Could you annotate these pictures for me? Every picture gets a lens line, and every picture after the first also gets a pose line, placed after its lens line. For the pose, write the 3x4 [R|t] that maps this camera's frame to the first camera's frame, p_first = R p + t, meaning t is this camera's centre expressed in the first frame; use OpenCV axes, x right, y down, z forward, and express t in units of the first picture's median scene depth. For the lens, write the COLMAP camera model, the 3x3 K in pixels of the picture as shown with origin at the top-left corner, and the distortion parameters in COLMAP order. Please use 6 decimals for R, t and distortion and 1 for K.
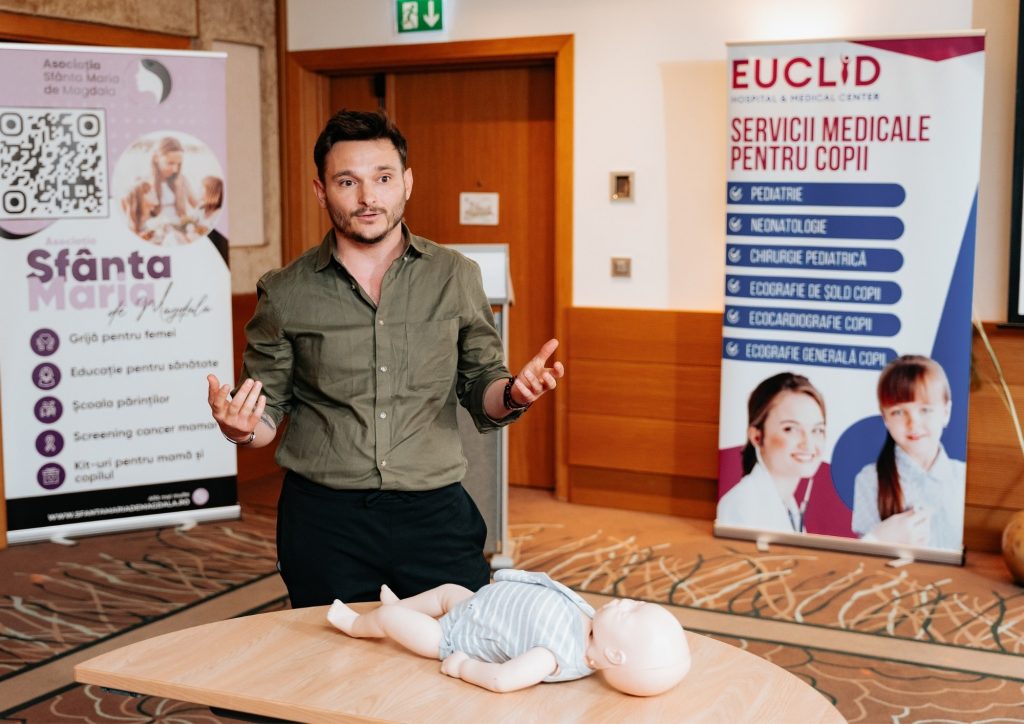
lens RADIAL K [[1408.3, 0, 488.4], [0, 1408.3, 352.9], [0, 0, 1]] dist [0.014971, 0.000000]
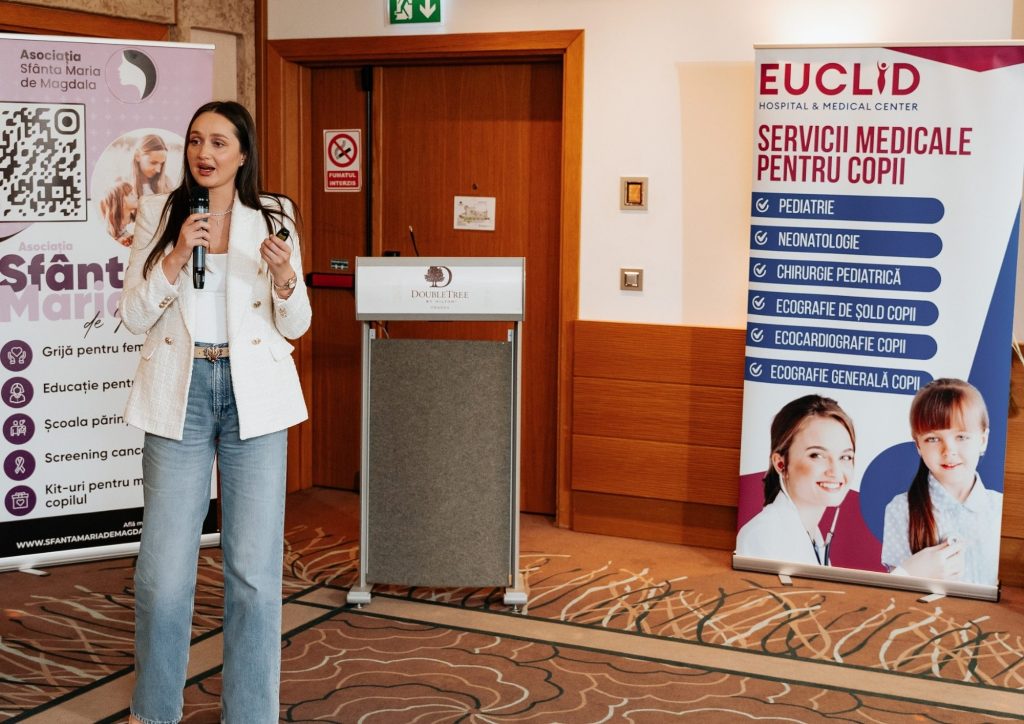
lens RADIAL K [[1529.8, 0, 478.0], [0, 1529.8, 345.5], [0, 0, 1]] dist [0.007115, 0.000000]
pose [[0.998933, 0.009723, 0.045158, -0.059441], [-0.009579, 0.999948, -0.003408, -0.013959], [-0.045189, 0.002972, 0.998974, -0.013209]]
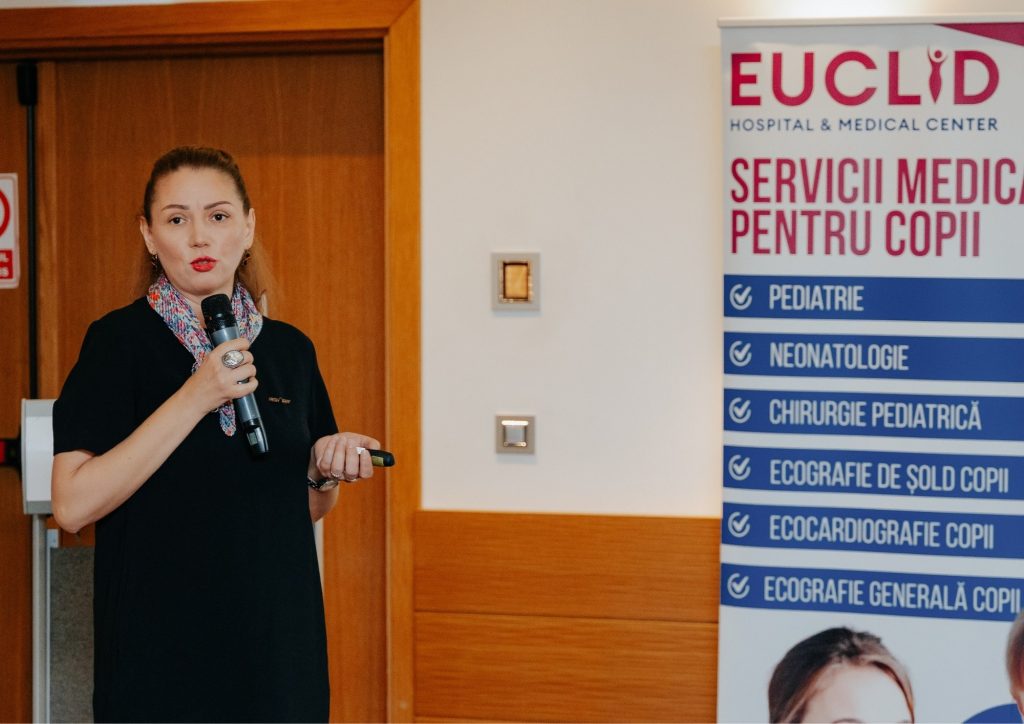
lens RADIAL K [[2981.7, 0, 539.1], [0, 2981.7, 352.4], [0, 0, 1]] dist [0.027815, 0.000000]
pose [[0.987435, -0.002715, 0.158000, -0.080905], [0.016486, 0.996166, -0.085914, 0.004922], [-0.157161, 0.087439, 0.983694, -0.109145]]
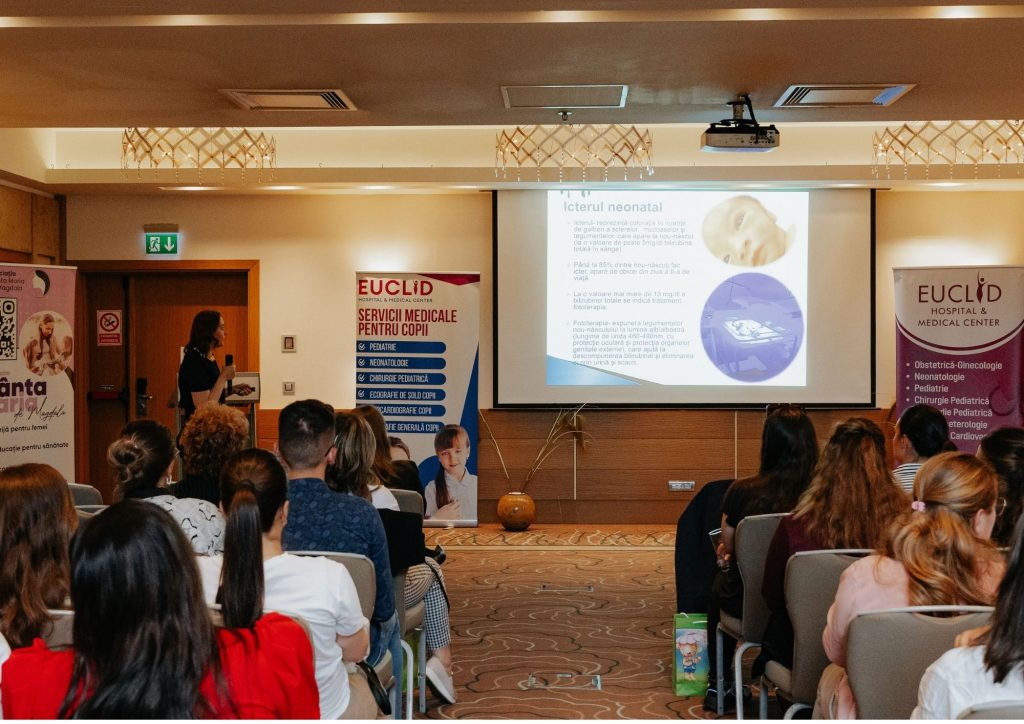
lens RADIAL K [[1408.3, 0, 511.6], [0, 1408.3, 368.1], [0, 0, 1]] dist [0.014971, 0.000000]
pose [[0.893435, -0.004481, 0.449171, -0.519936], [0.050260, 0.994668, -0.090049, 0.104005], [-0.446373, 0.103029, 0.888896, -0.836918]]
